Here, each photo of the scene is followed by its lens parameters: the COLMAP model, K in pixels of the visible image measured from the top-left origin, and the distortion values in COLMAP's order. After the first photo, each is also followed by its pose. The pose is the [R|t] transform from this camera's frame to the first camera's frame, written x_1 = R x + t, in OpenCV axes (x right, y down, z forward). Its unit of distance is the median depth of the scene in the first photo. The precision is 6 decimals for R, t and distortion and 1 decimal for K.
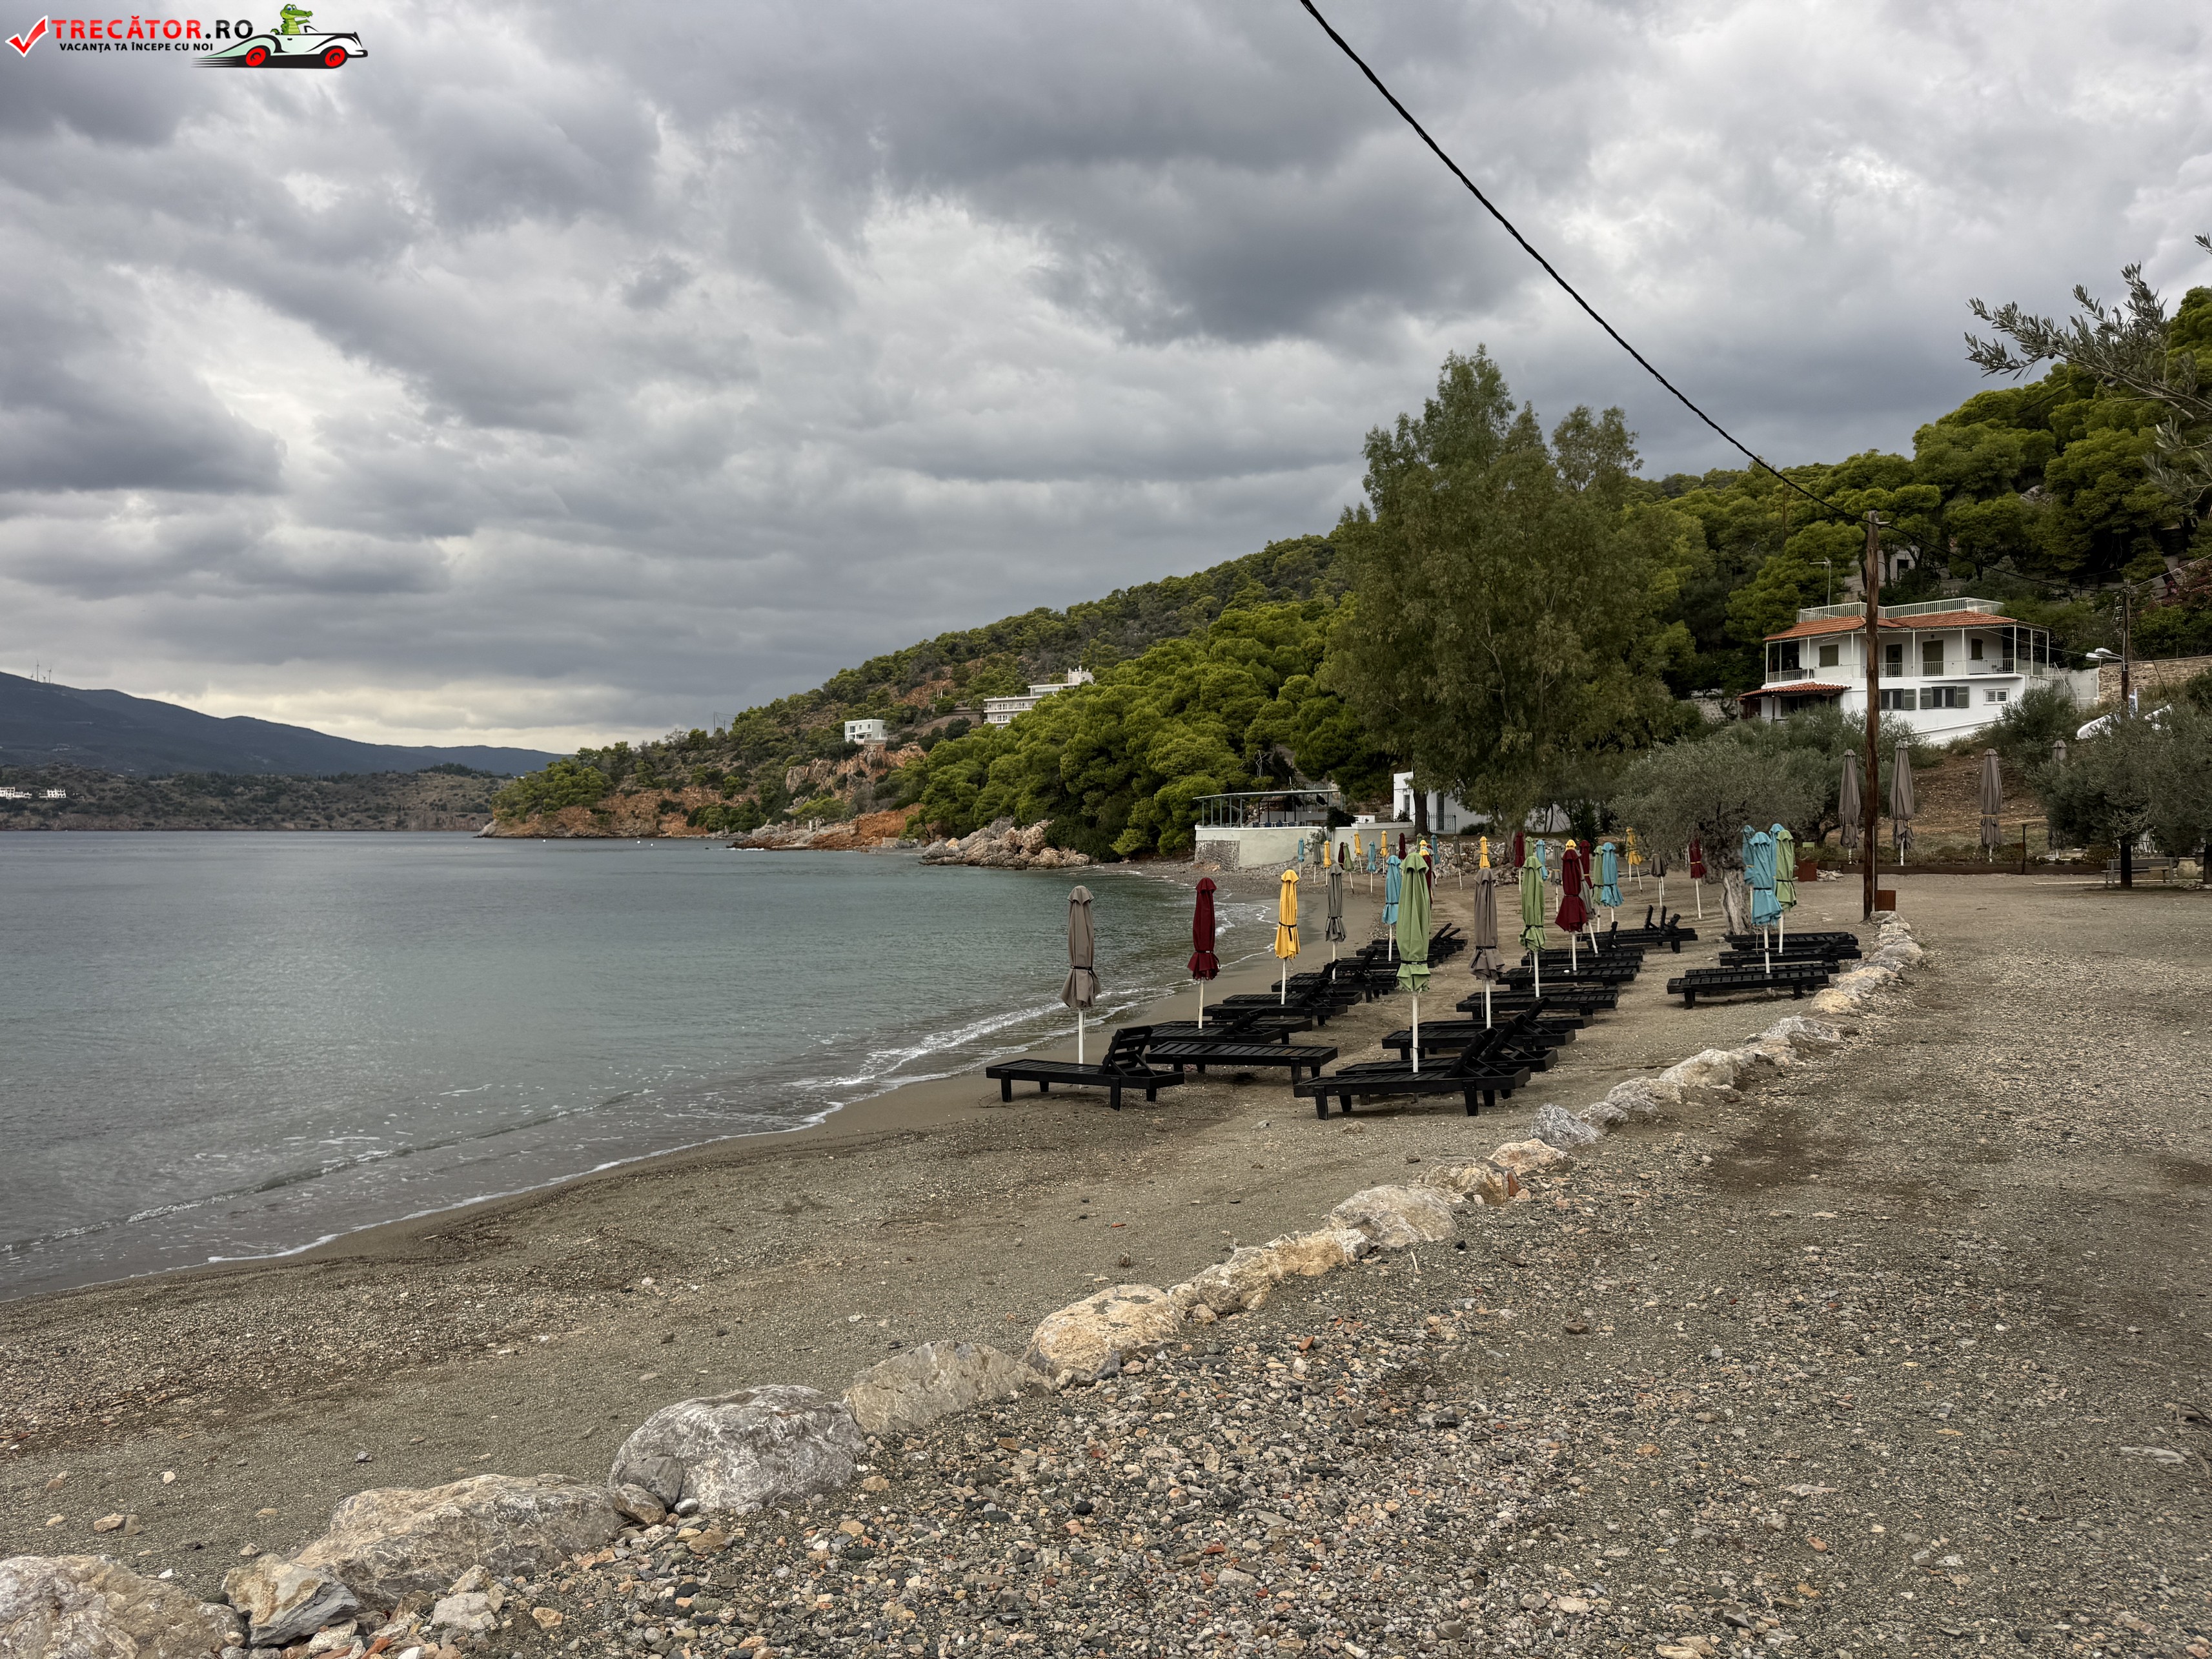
lens RADIAL K [[1551.9, 0, 1132.1], [0, 1551.9, 843.7], [0, 0, 1]] dist [0.172411, -0.313295]
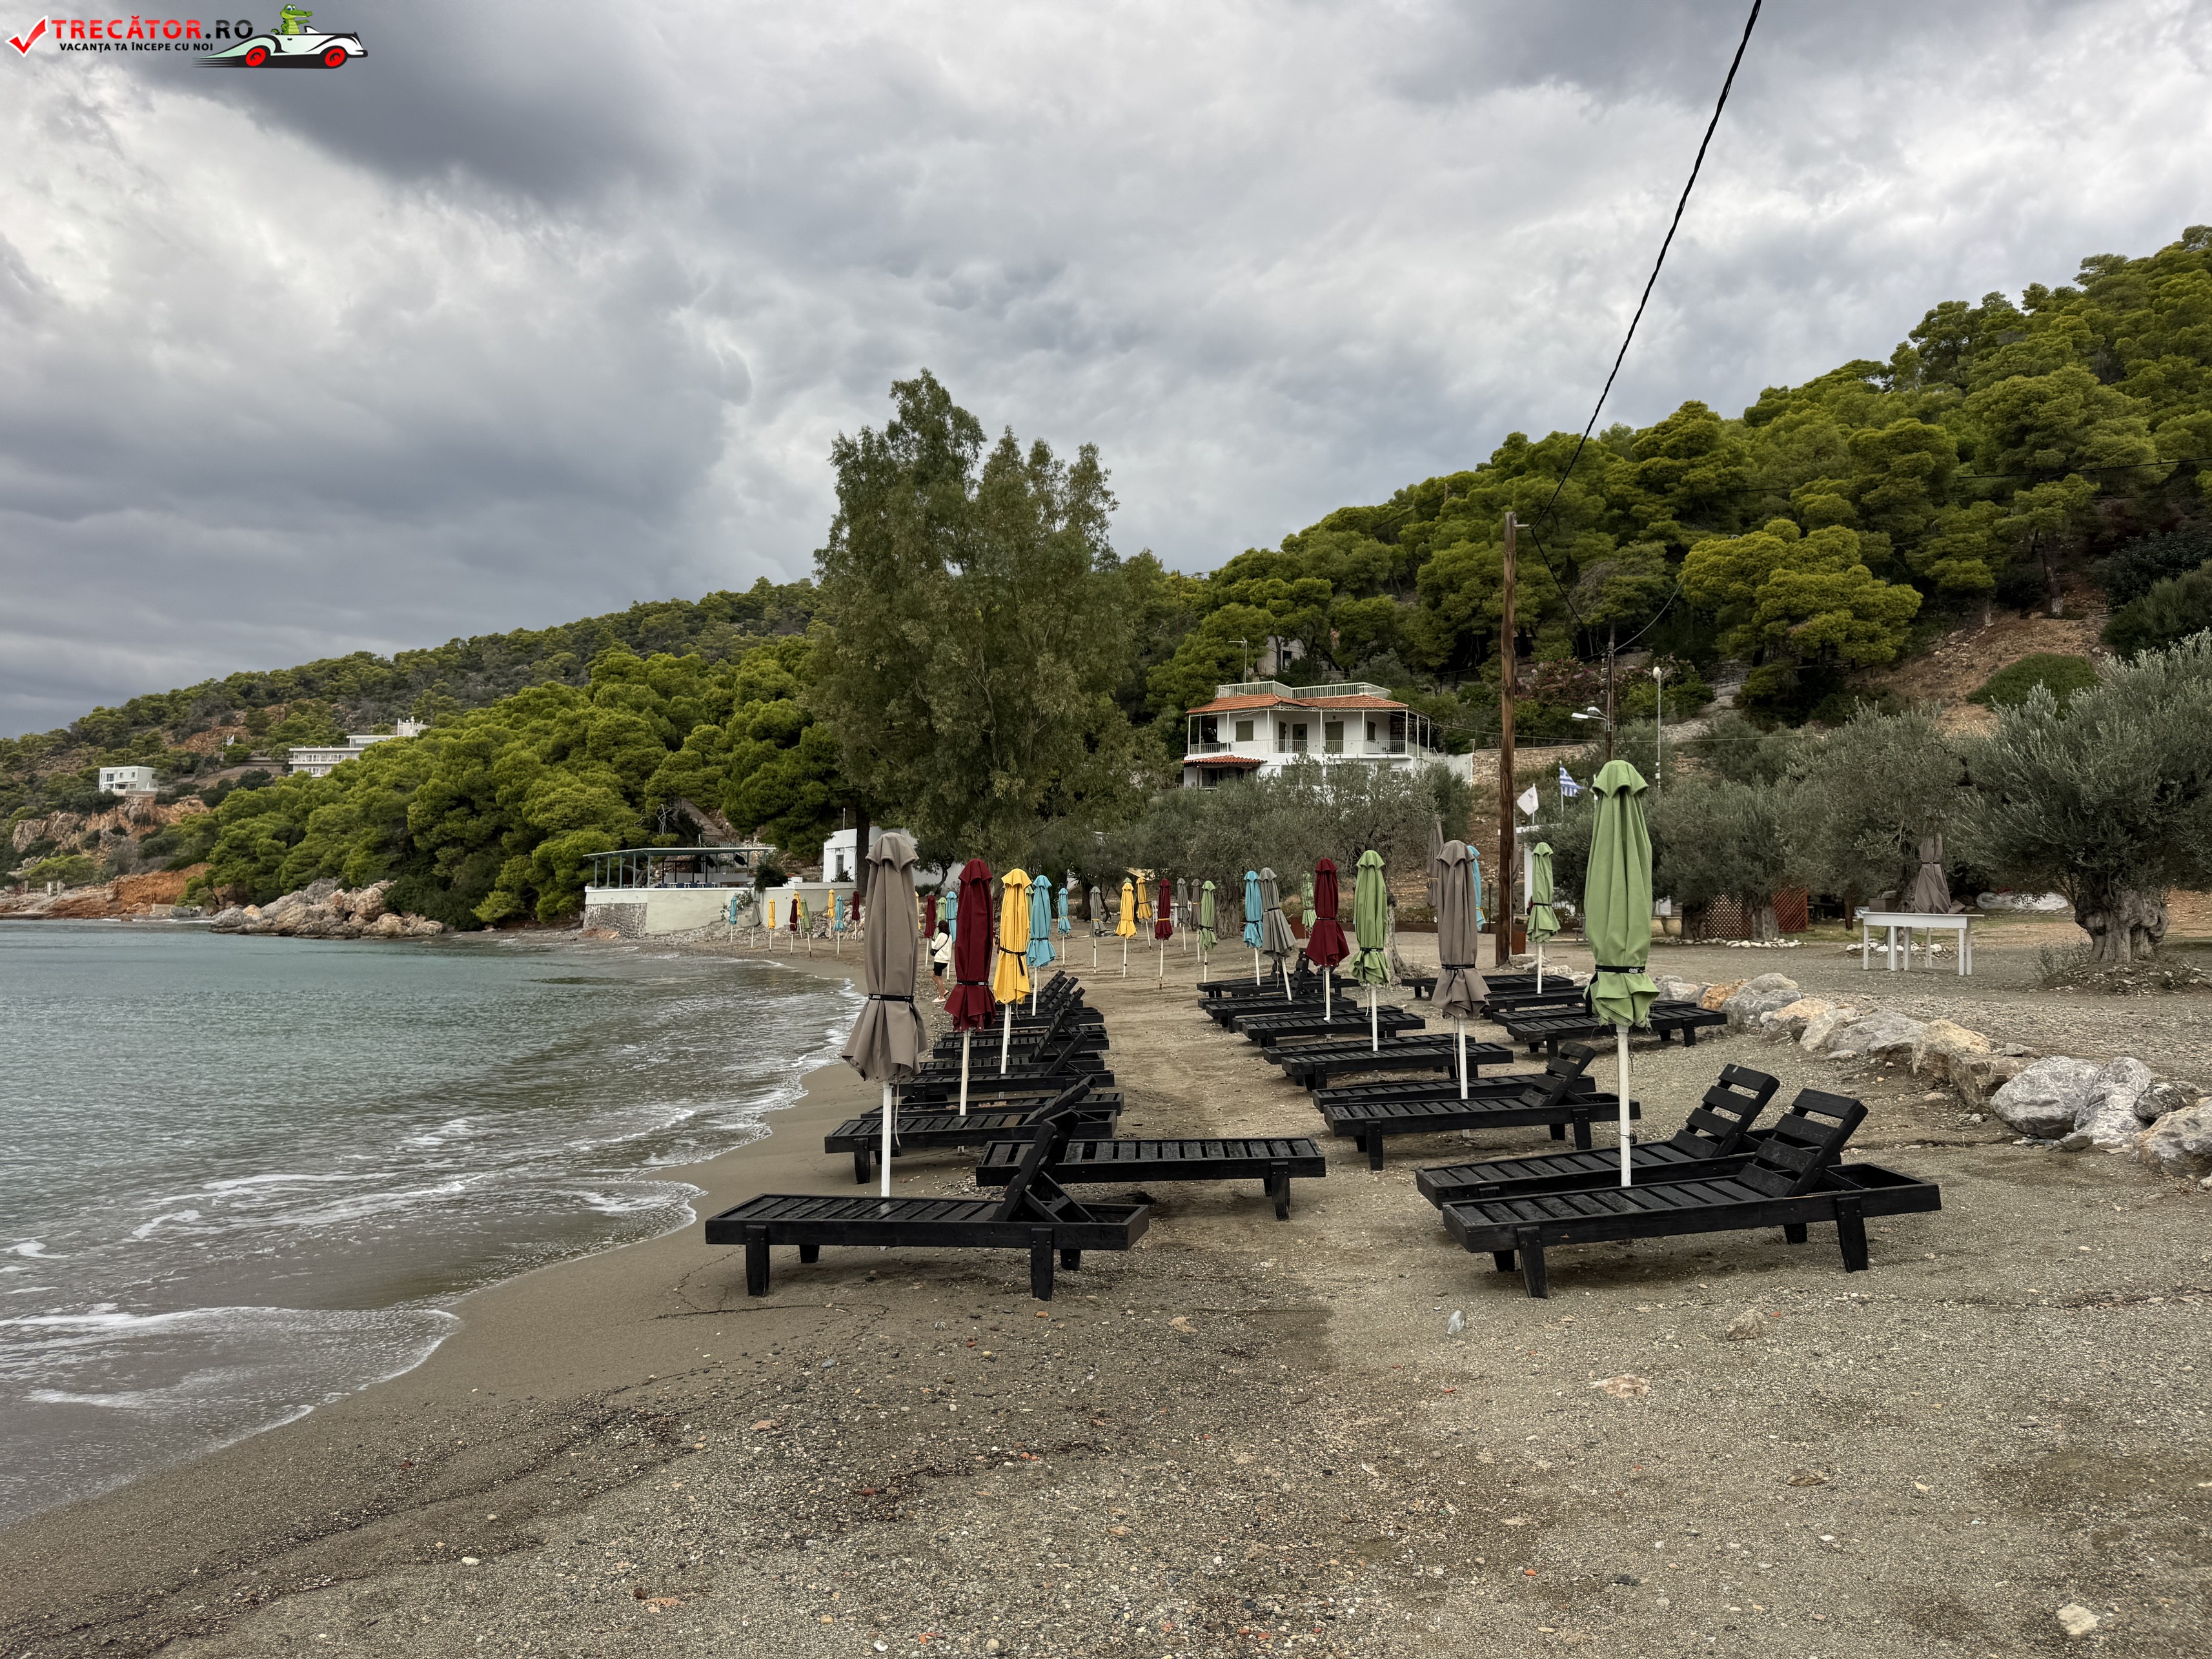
lens RADIAL K [[1566.2, 0, 1093.2], [0, 1566.2, 842.7], [0, 0, 1]] dist [0.020510, -0.021659]
pose [[0.925459, 0.030628, 0.377608, -0.009820], [-0.009971, 0.998351, -0.056538, 0.003723], [-0.378717, 0.048559, 0.924238, 0.027712]]
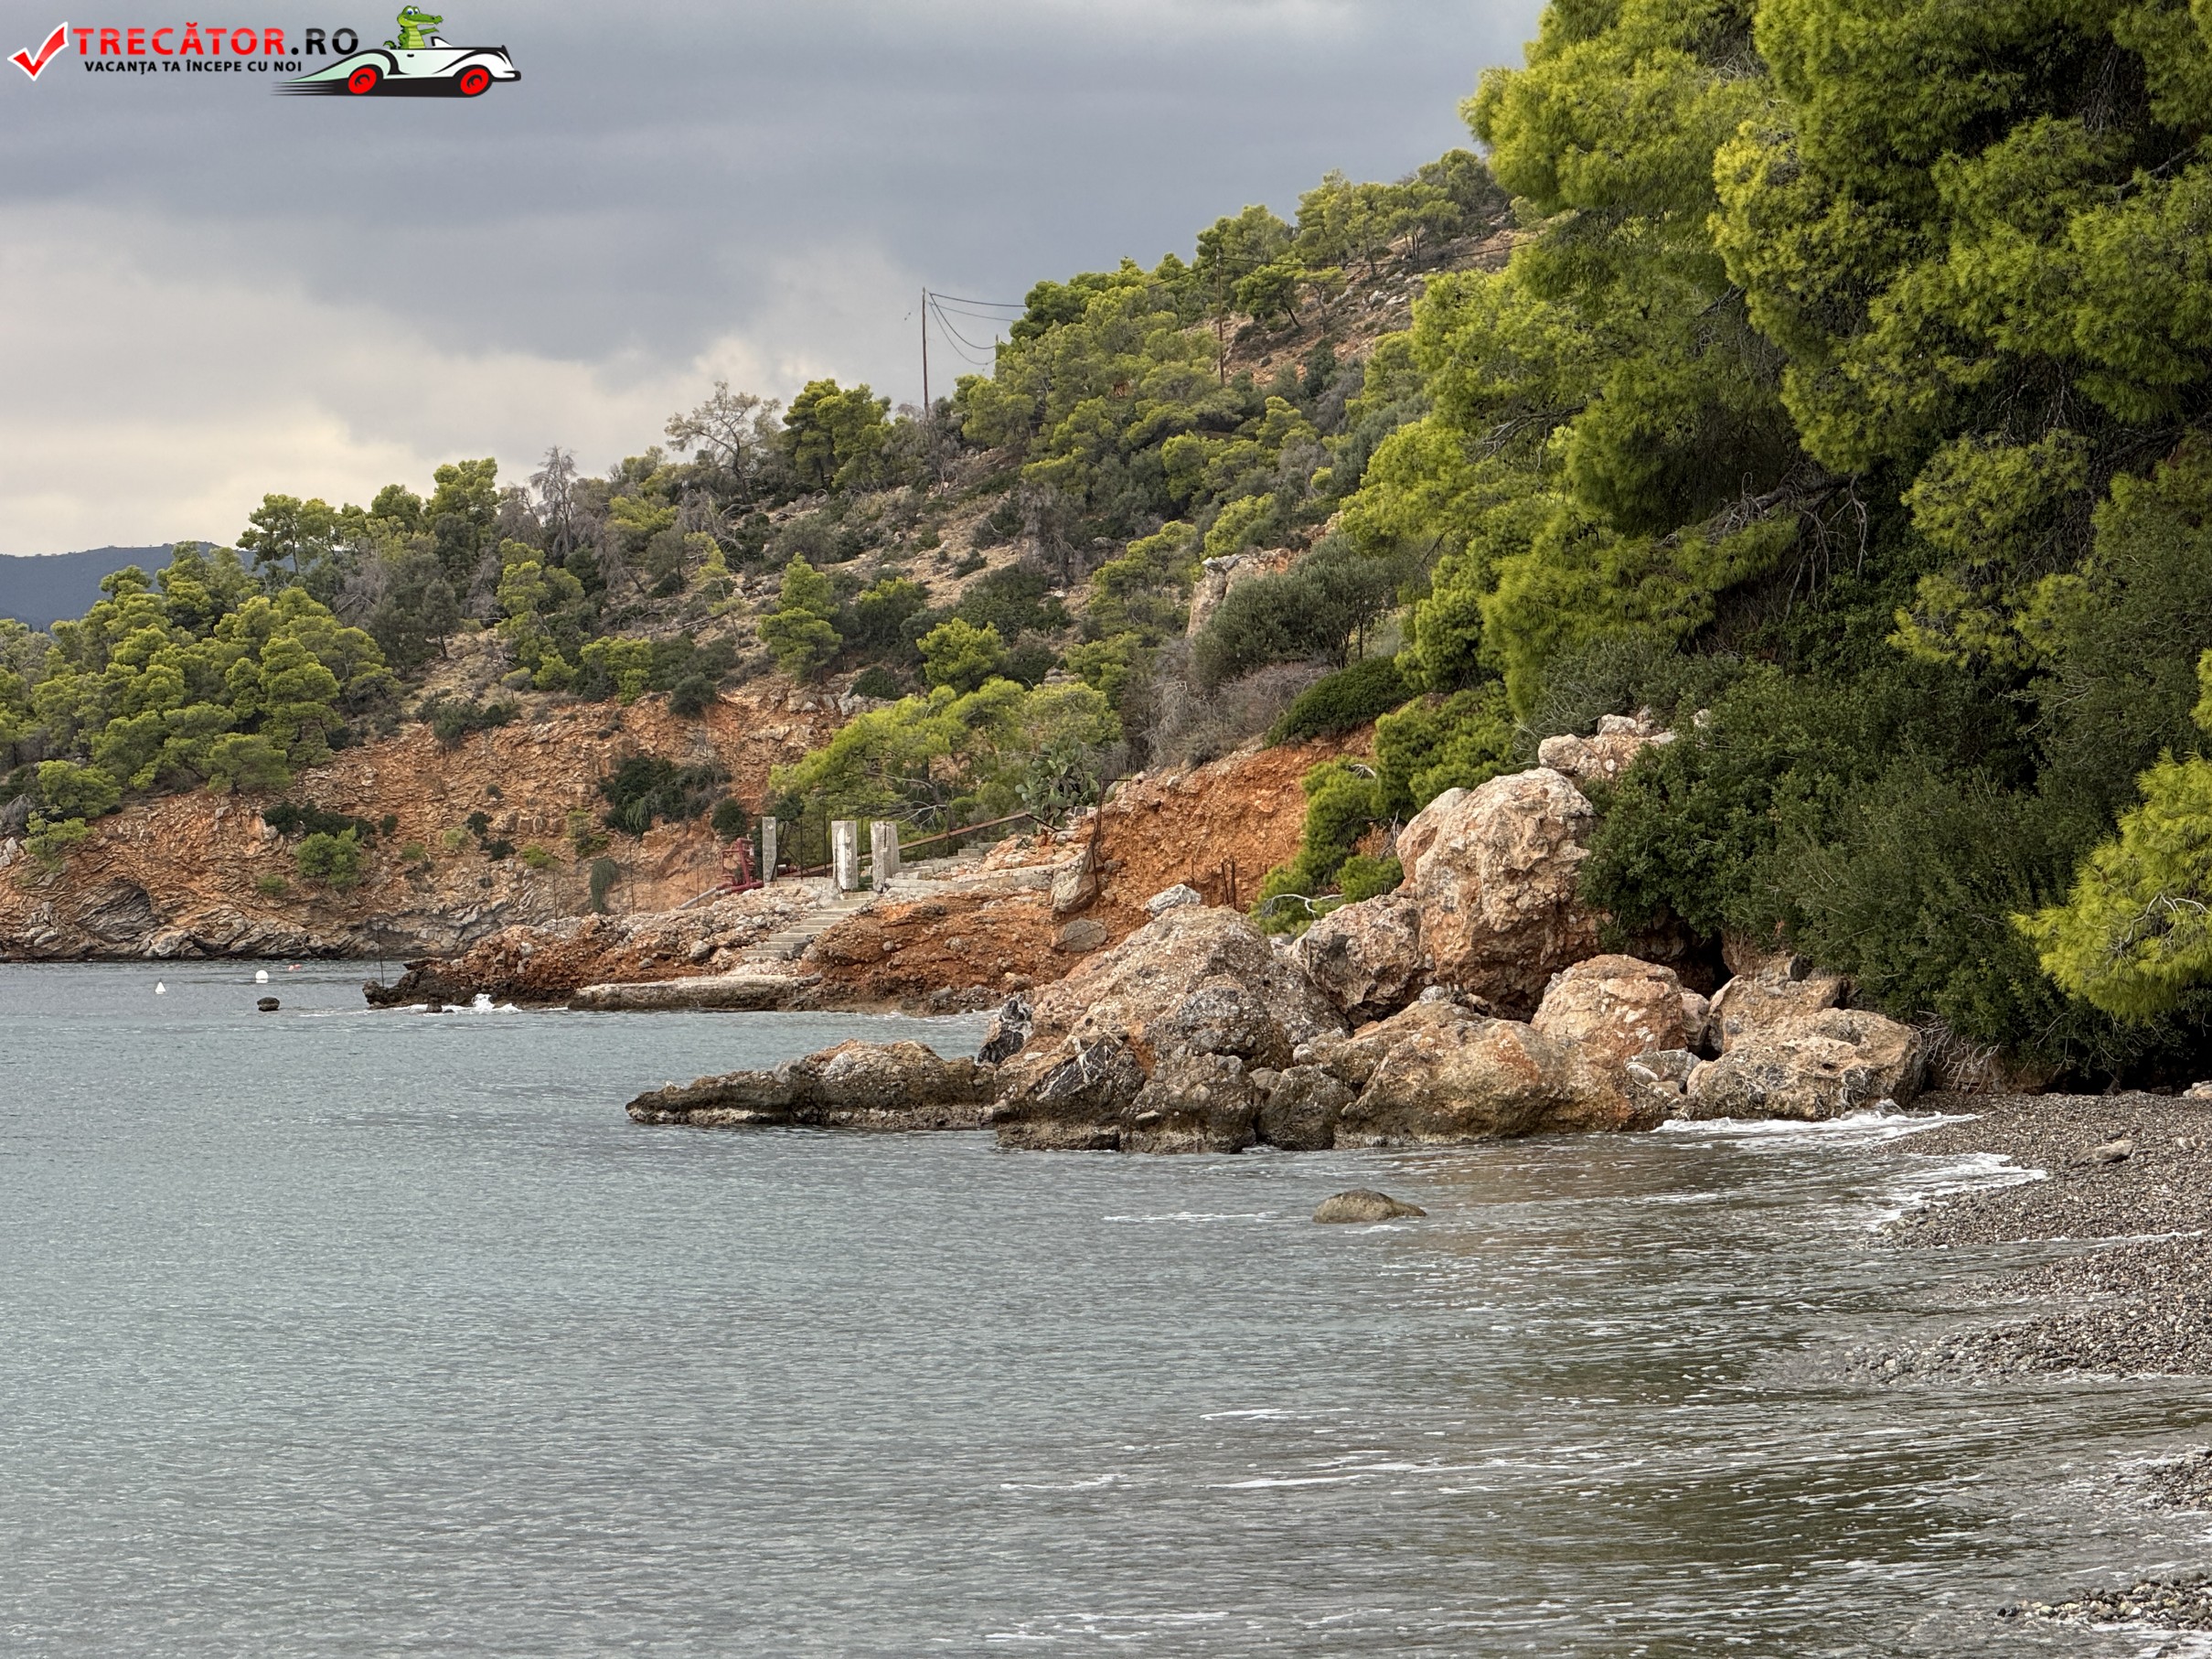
lens RADIAL K [[7248.6, 0, 1100.5], [0, 7248.6, 637.0], [0, 0, 1]] dist [0.628652, -0.008553]
pose [[0.948108, -0.018133, -0.317432, 0.034946], [0.001943, 0.998684, -0.051246, 0.002743], [0.317944, 0.047970, 0.946895, 0.209867]]
